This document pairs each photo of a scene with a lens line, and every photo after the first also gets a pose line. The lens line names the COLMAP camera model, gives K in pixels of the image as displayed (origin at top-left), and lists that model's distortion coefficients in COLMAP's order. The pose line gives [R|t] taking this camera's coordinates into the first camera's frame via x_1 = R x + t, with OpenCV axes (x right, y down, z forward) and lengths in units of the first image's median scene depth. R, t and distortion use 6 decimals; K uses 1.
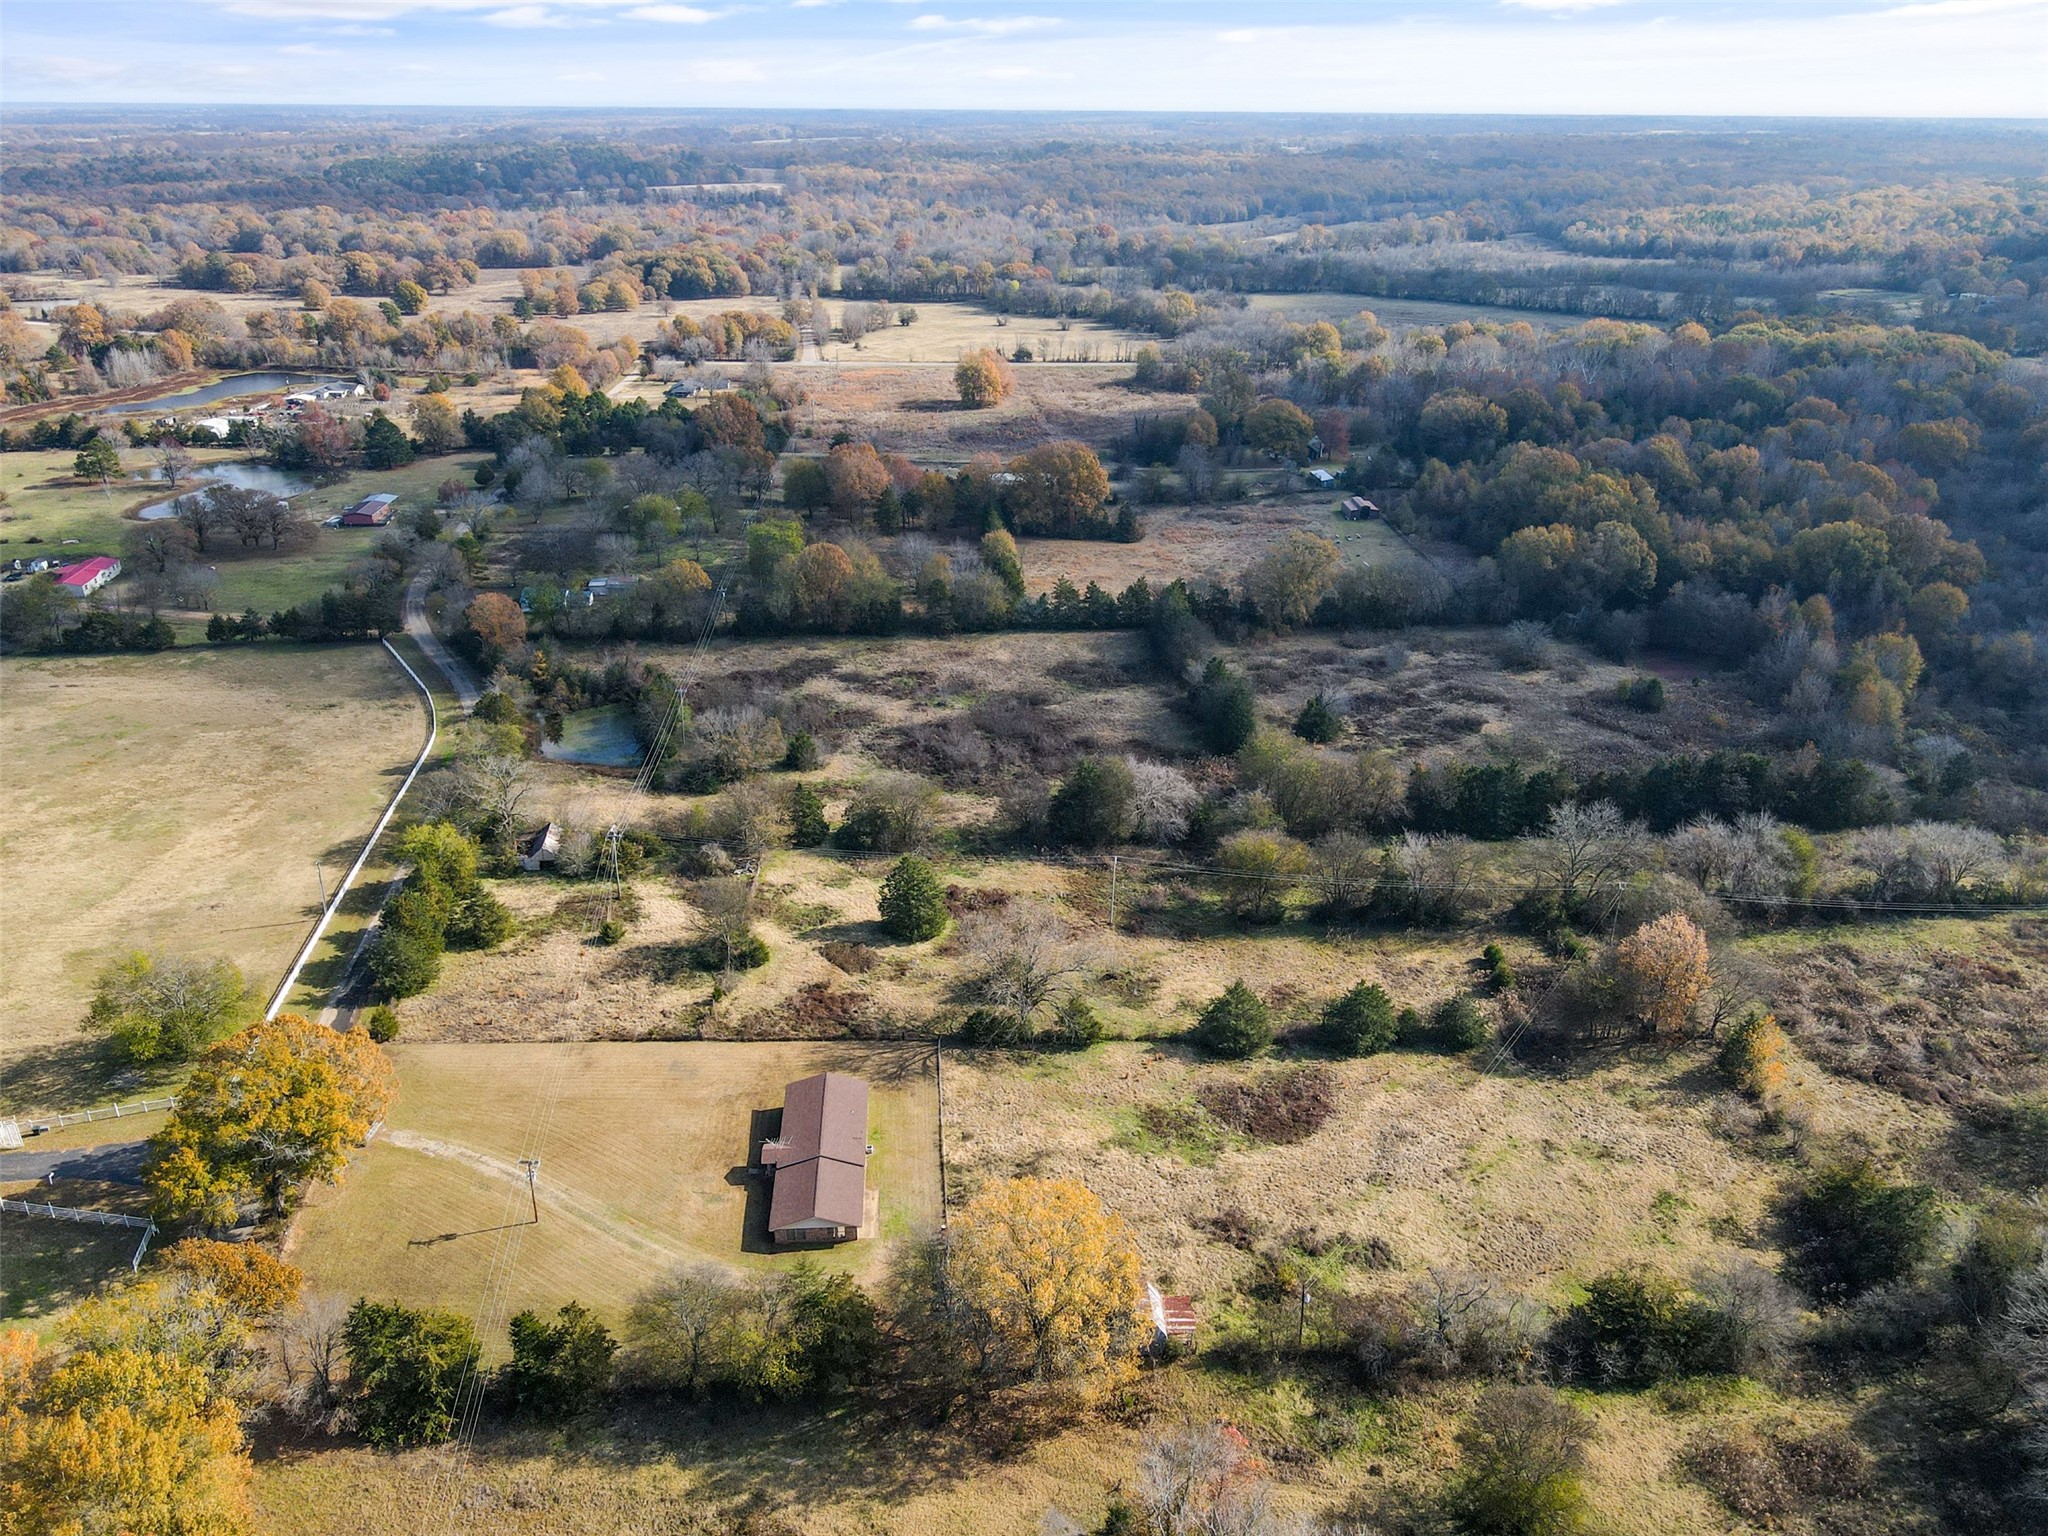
lens RADIAL K [[1501.1, 0, 1021.4], [0, 1501.1, 774.4], [0, 0, 1]] dist [0.016683, 0.007385]
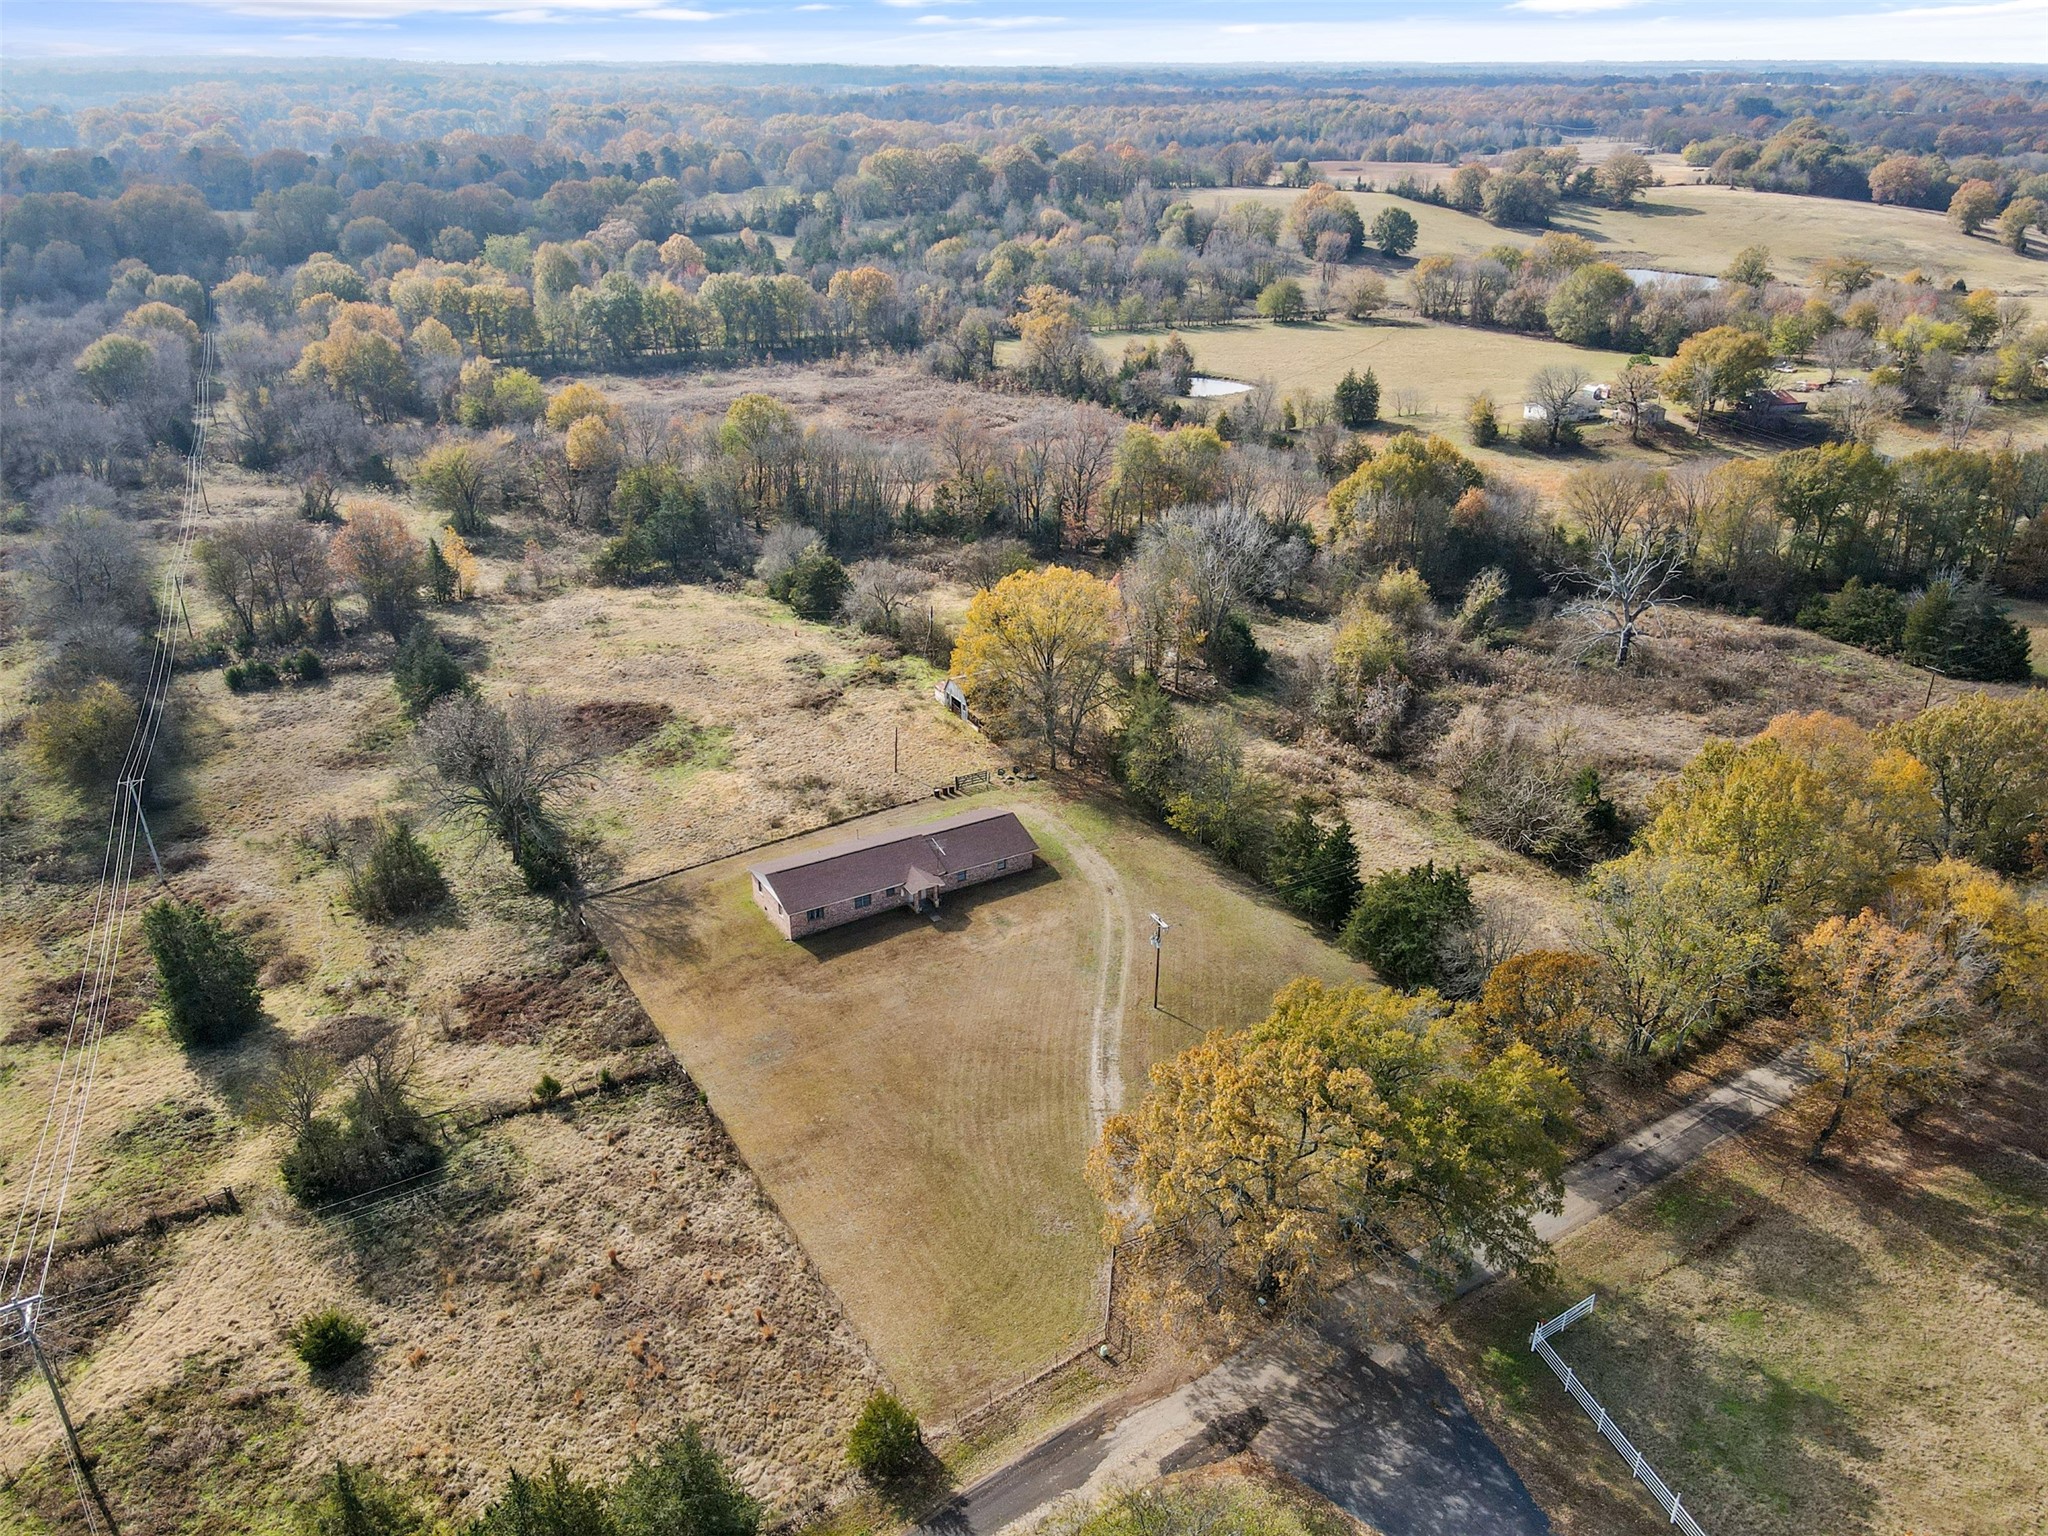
lens RADIAL K [[1501.1, 0, 1018.7], [0, 1501.1, 763.4], [0, 0, 1]] dist [0.016683, 0.007385]
pose [[-0.454389, -0.382662, 0.804426, -0.806053], [0.364802, 0.743904, 0.559935, -0.220697], [-0.812681, 0.547884, -0.198426, 1.088995]]
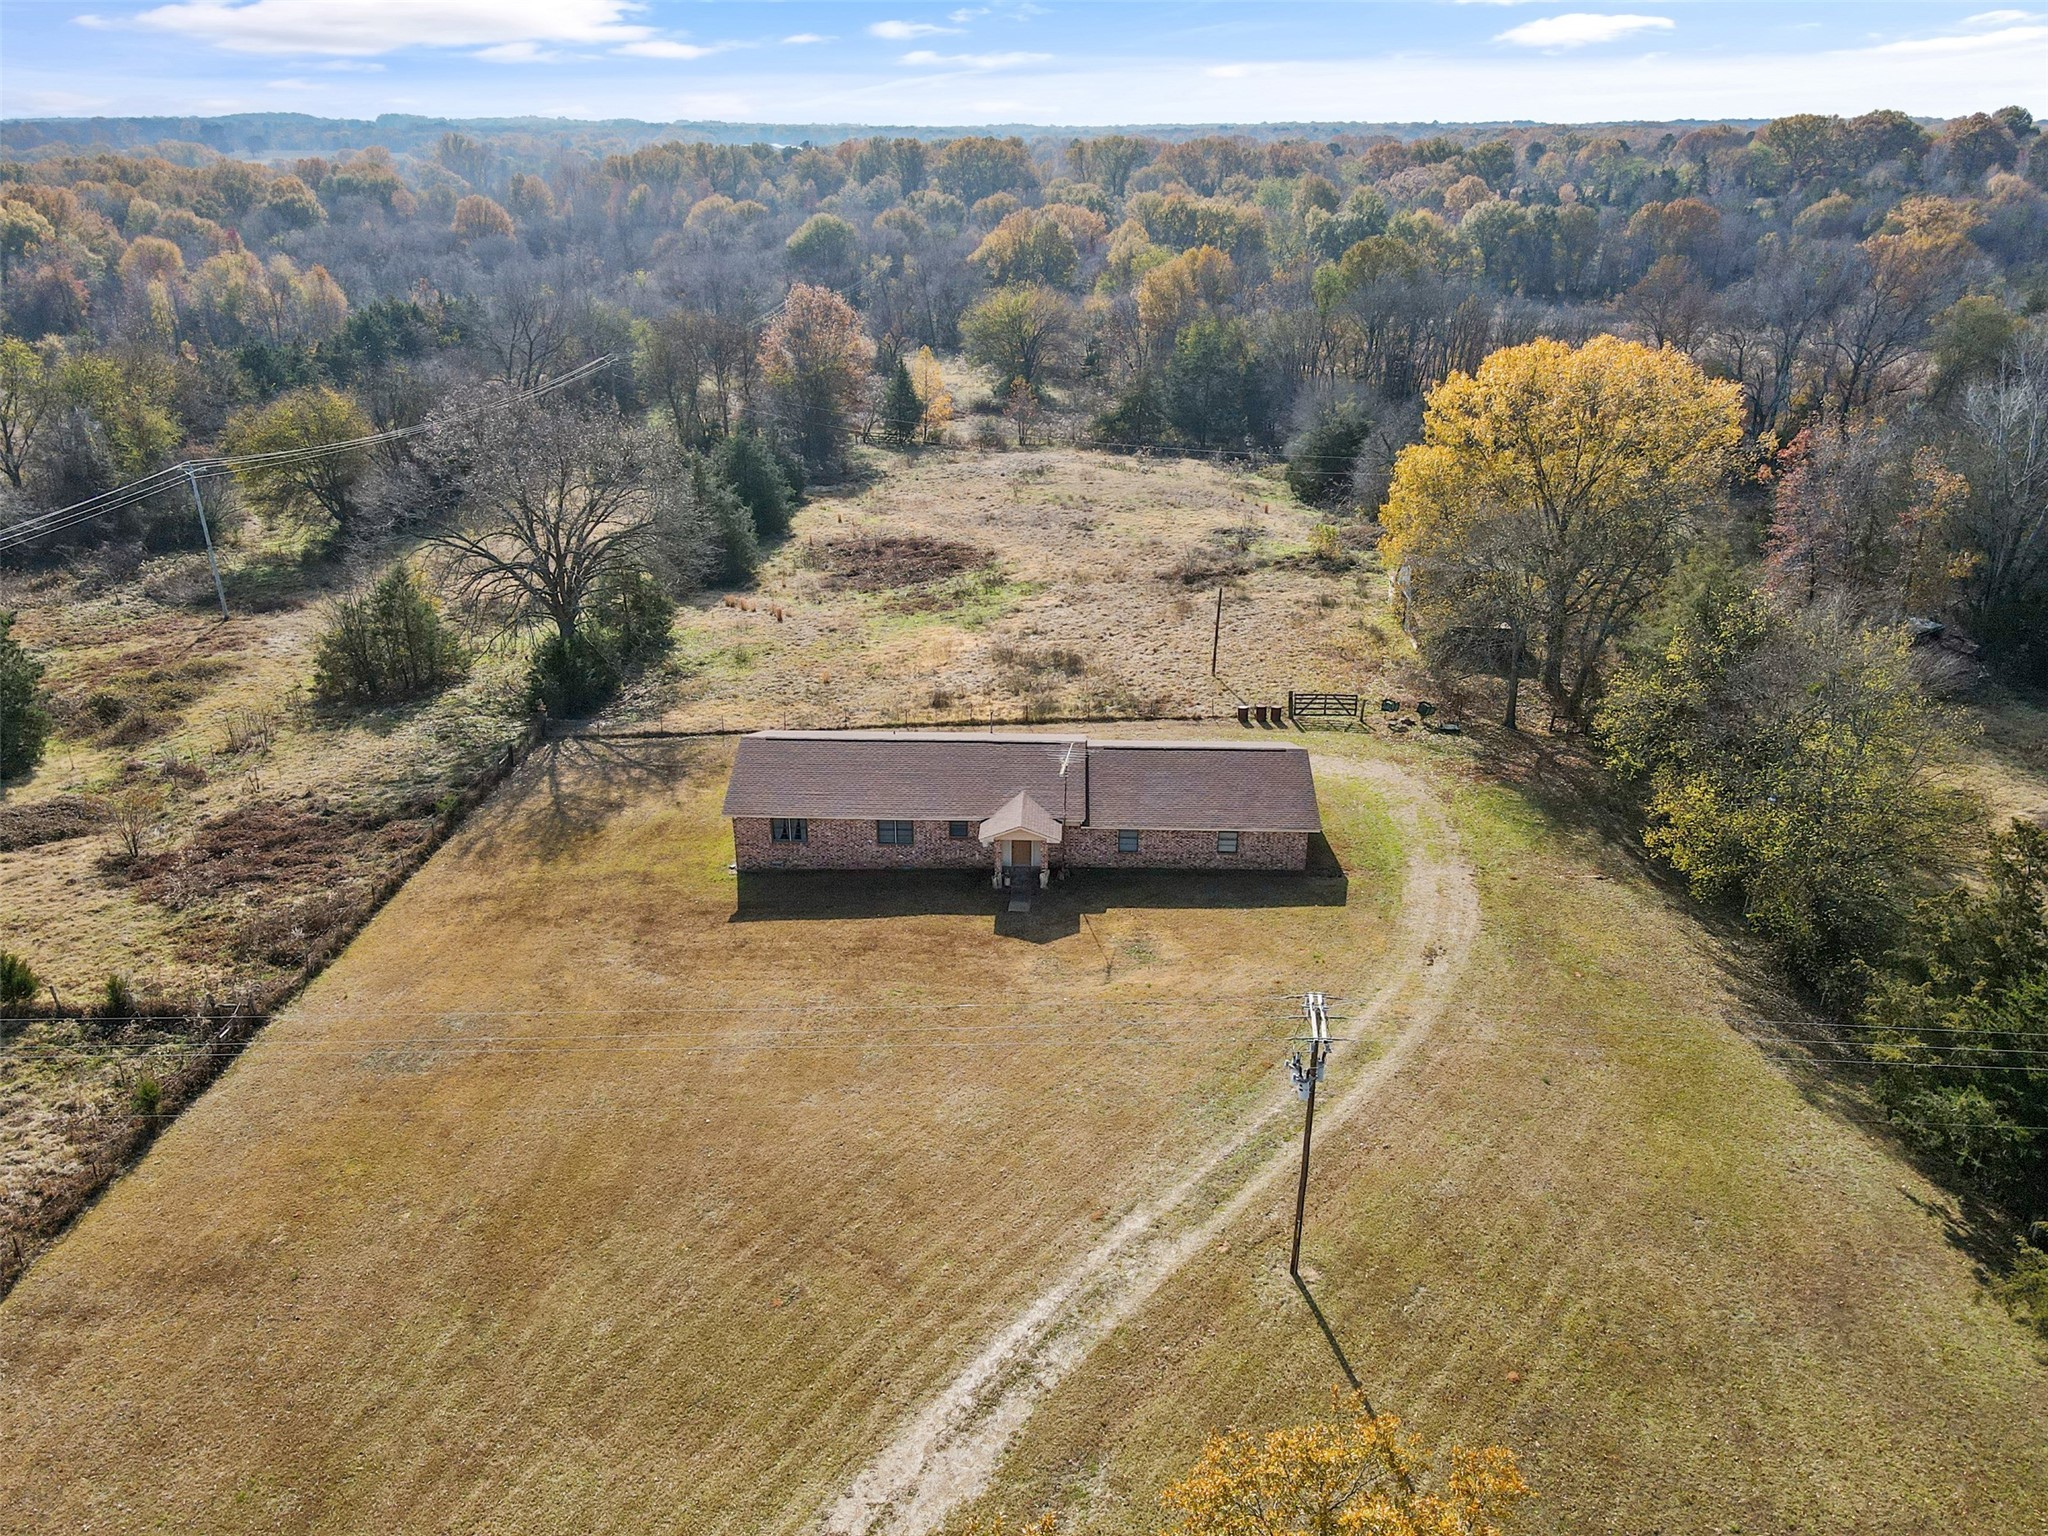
lens RADIAL K [[1501.1, 0, 1012.2], [0, 1501.1, 766.1], [0, 0, 1]] dist [0.016683, 0.007385]
pose [[0.093818, -0.390082, 0.915988, -0.502614], [0.415174, 0.851559, 0.320121, 0.120081], [-0.904891, 0.350261, 0.241844, 0.913808]]
